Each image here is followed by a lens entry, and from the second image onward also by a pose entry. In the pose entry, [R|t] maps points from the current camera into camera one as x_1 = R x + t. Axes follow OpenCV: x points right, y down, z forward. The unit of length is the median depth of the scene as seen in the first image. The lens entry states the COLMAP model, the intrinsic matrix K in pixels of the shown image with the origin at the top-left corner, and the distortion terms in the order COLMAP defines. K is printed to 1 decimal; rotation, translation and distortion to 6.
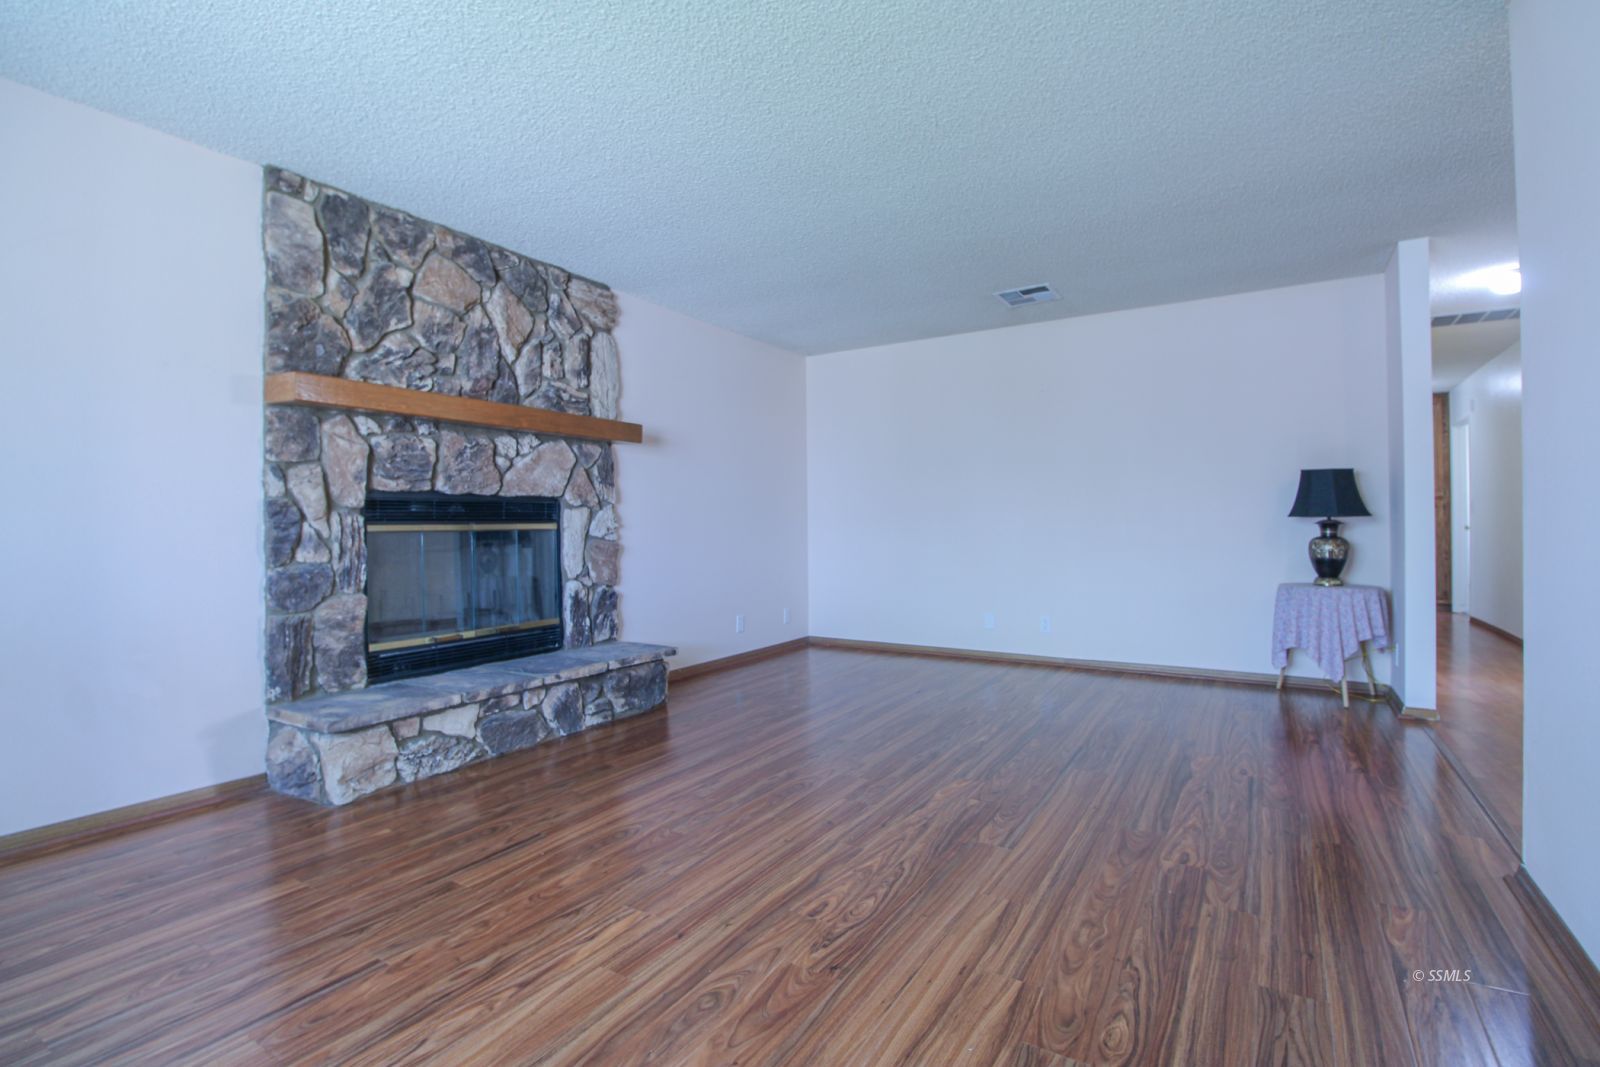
lens RADIAL K [[758.7, 0, 810.6], [0, 758.7, 521.7], [0, 0, 1]] dist [-0.013800, -0.005399]
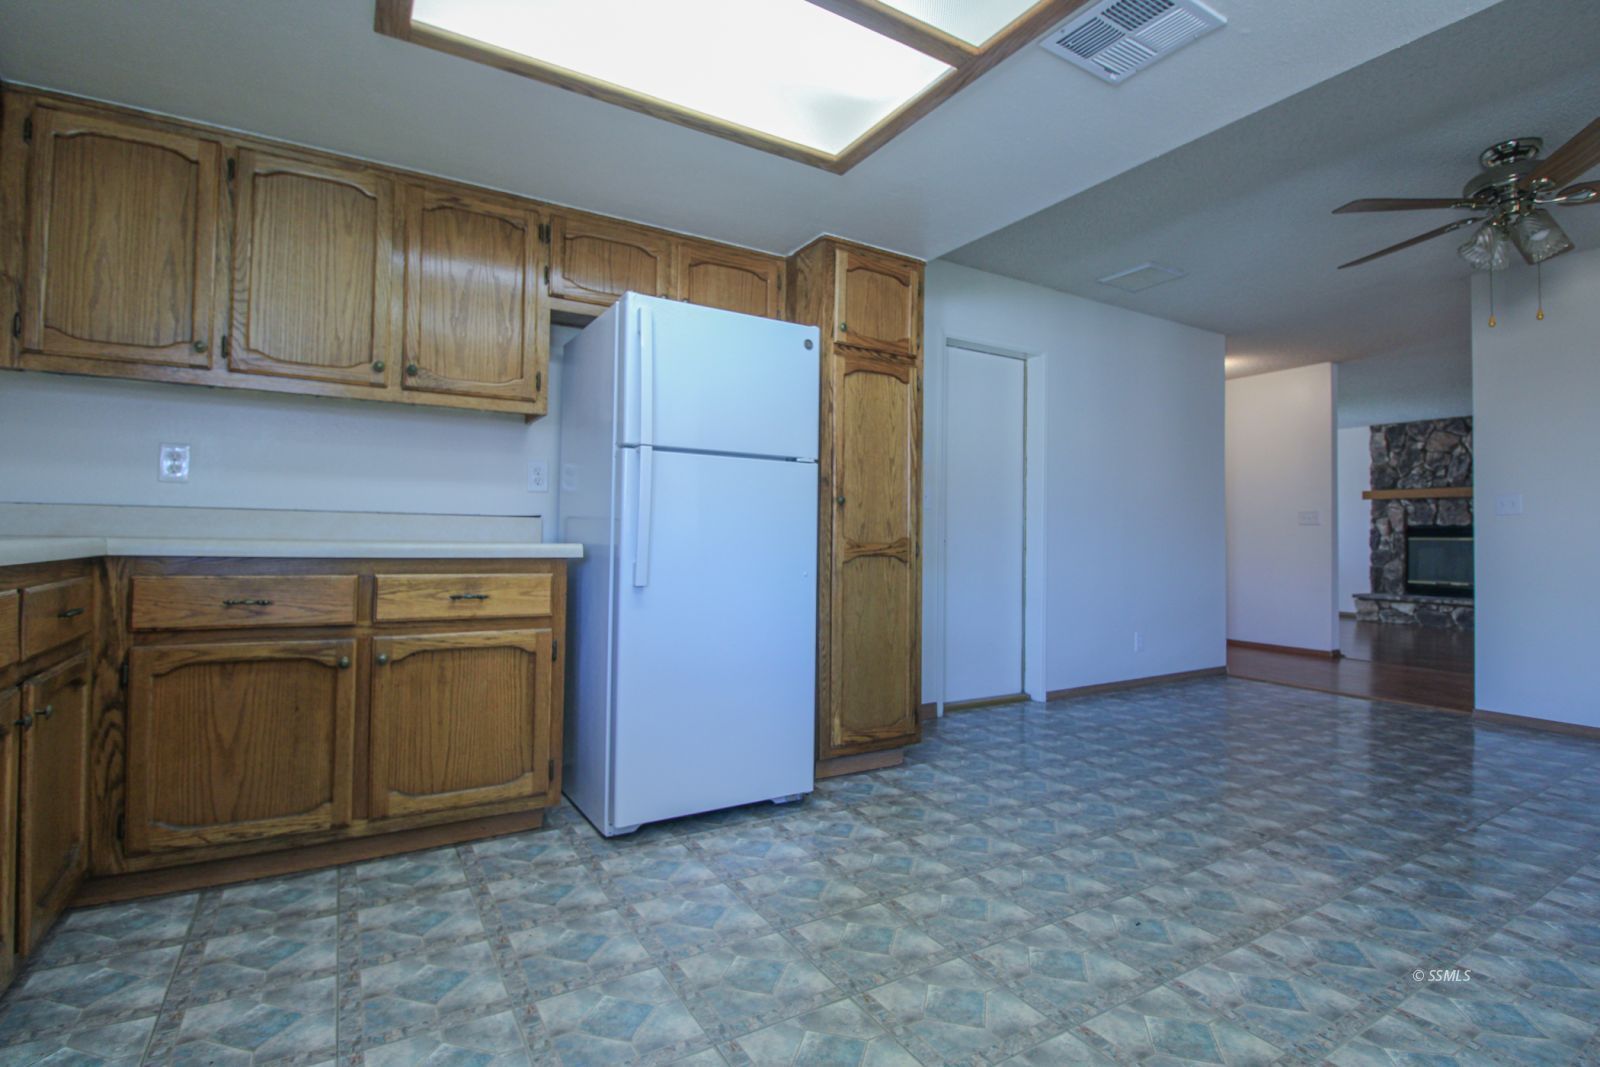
lens RADIAL K [[758.7, 0, 811.0], [0, 758.7, 523.4], [0, 0, 1]] dist [-0.013800, -0.005399]
pose [[-0.466981, -0.010381, -0.884206, 2.988896], [-0.000144, 0.999932, -0.011663, -0.016013], [0.884267, -0.005319, -0.466951, 0.346847]]
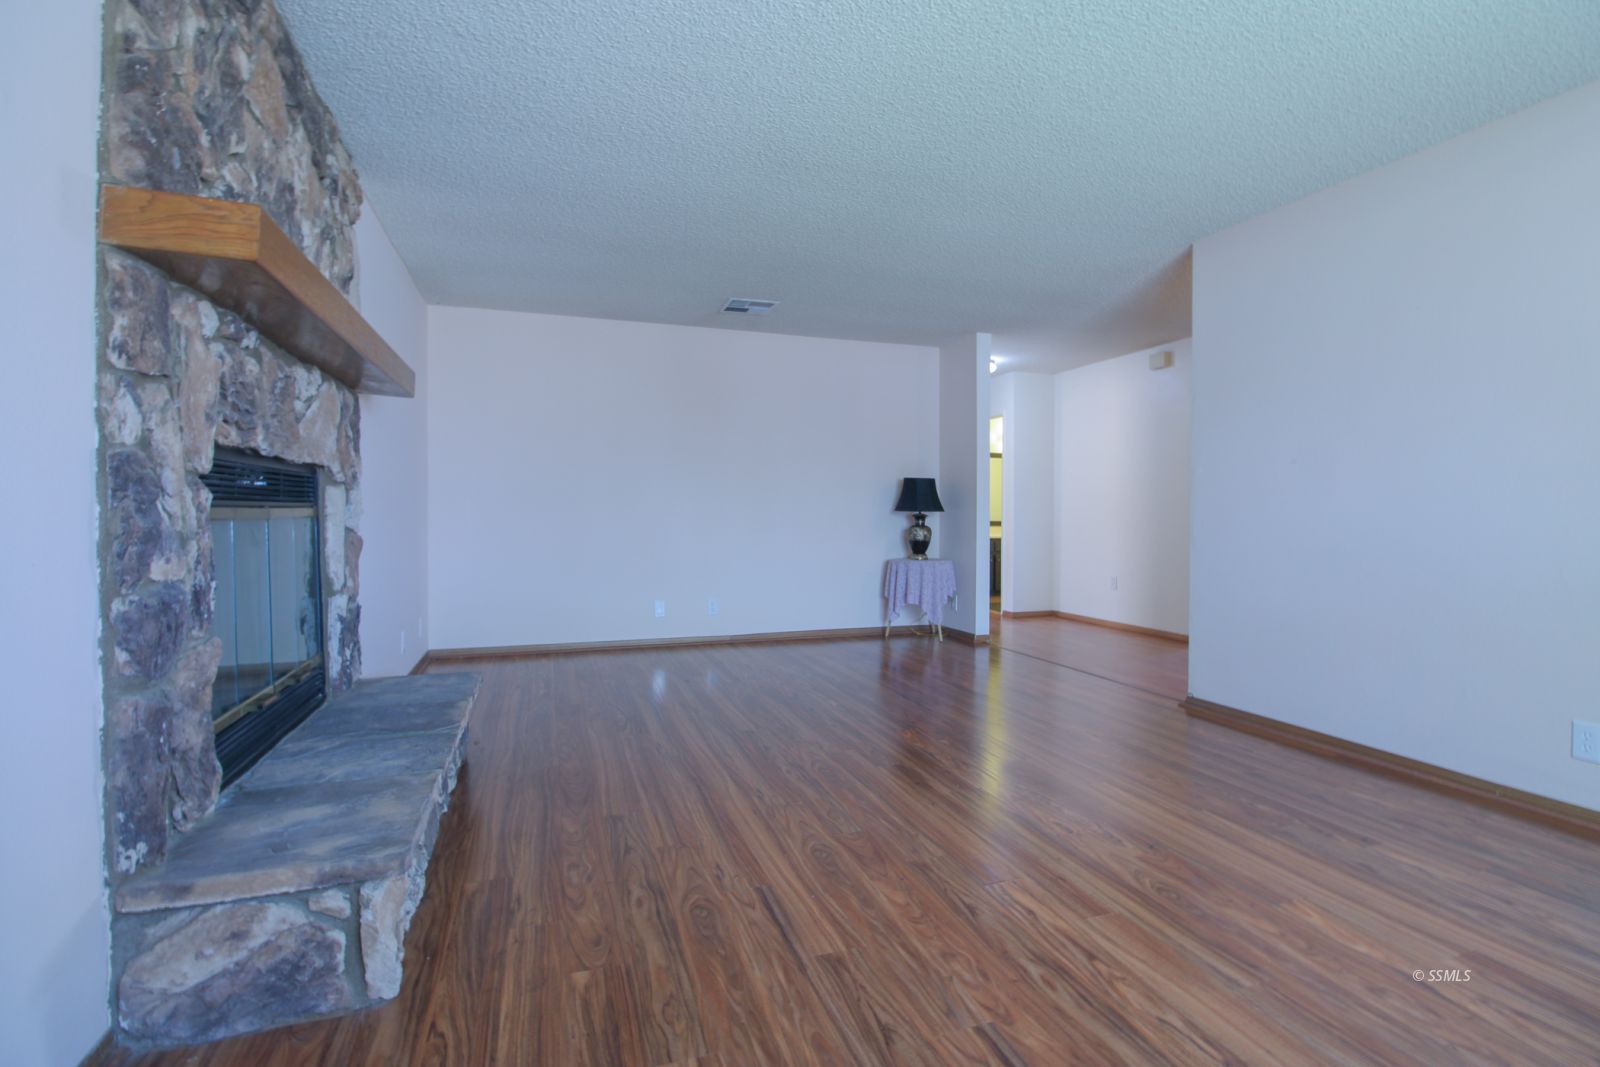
lens RADIAL K [[758.7, 0, 812.5], [0, 758.7, 522.7], [0, 0, 1]] dist [-0.013800, -0.005399]
pose [[0.630715, -0.000574, 0.776014, -0.740078], [-0.008647, 0.999932, 0.007768, 0.007589], [-0.775967, -0.011610, 0.630667, 0.338621]]
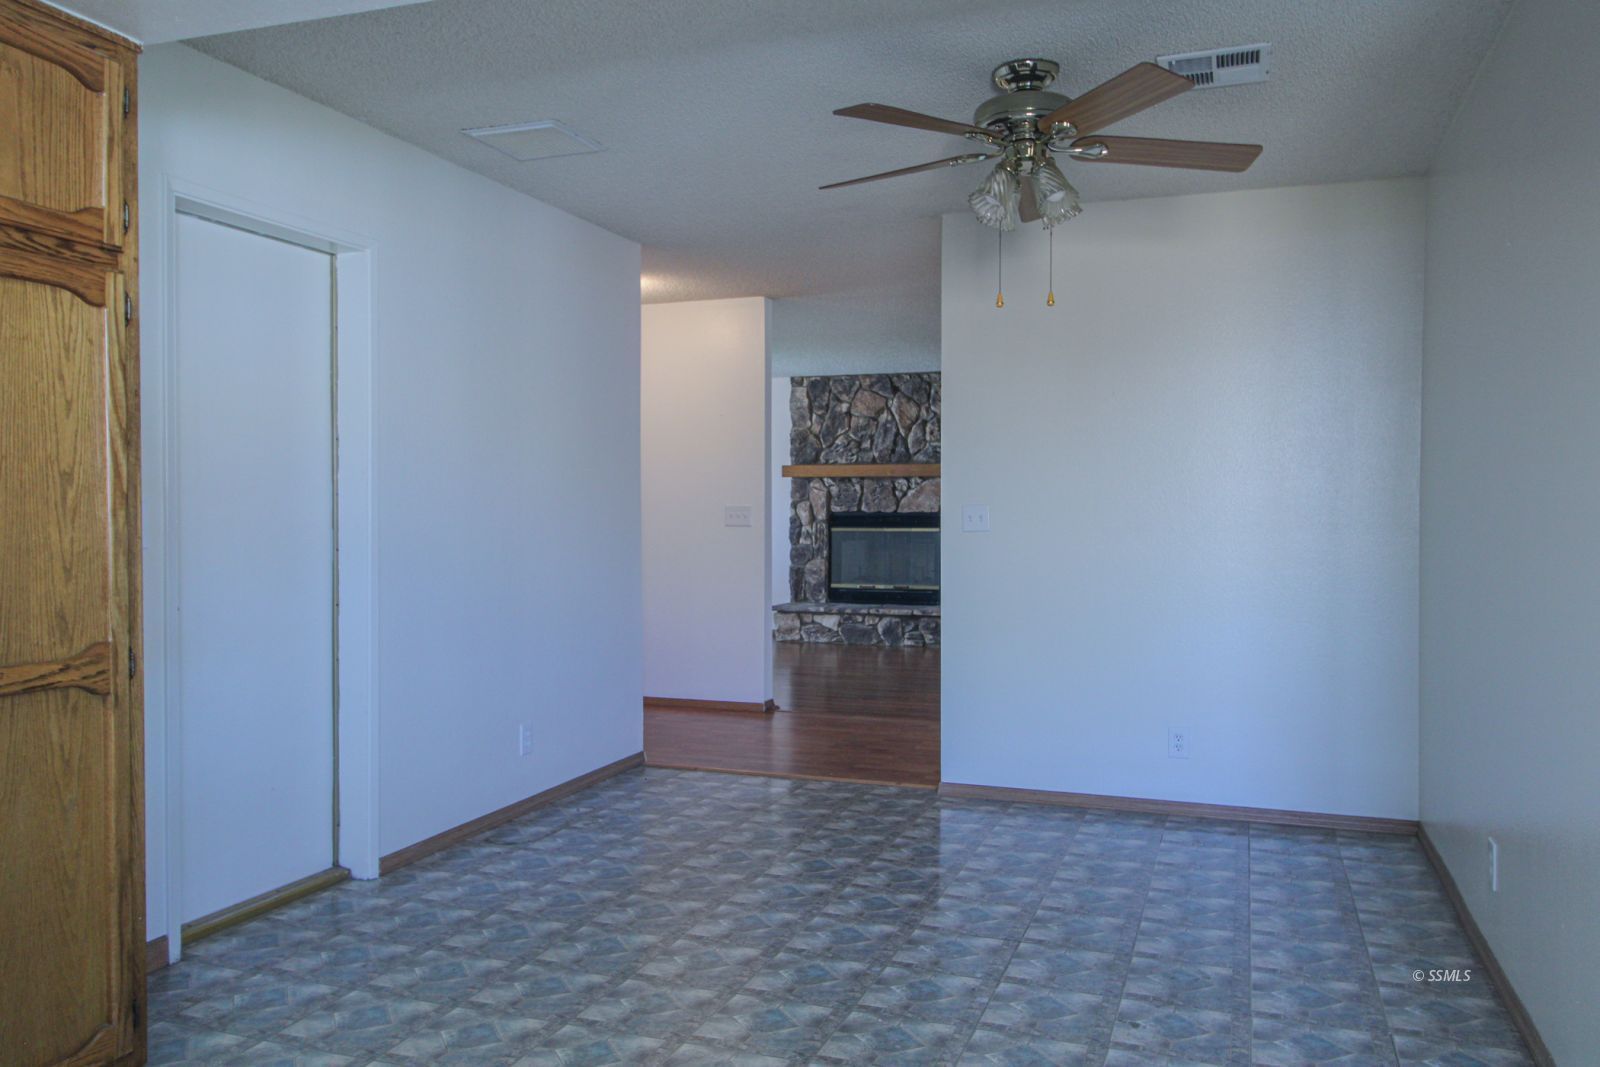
lens RADIAL K [[1225.4, 0, 807.5], [0, 1225.4, 531.1], [0, 0, 1]] dist [0.002832, 0.008905]
pose [[0.191282, 0.028267, -0.981128, 2.873735], [0.002847, 0.999565, 0.029353, -0.090683], [0.981531, -0.008408, 0.191118, 0.276060]]
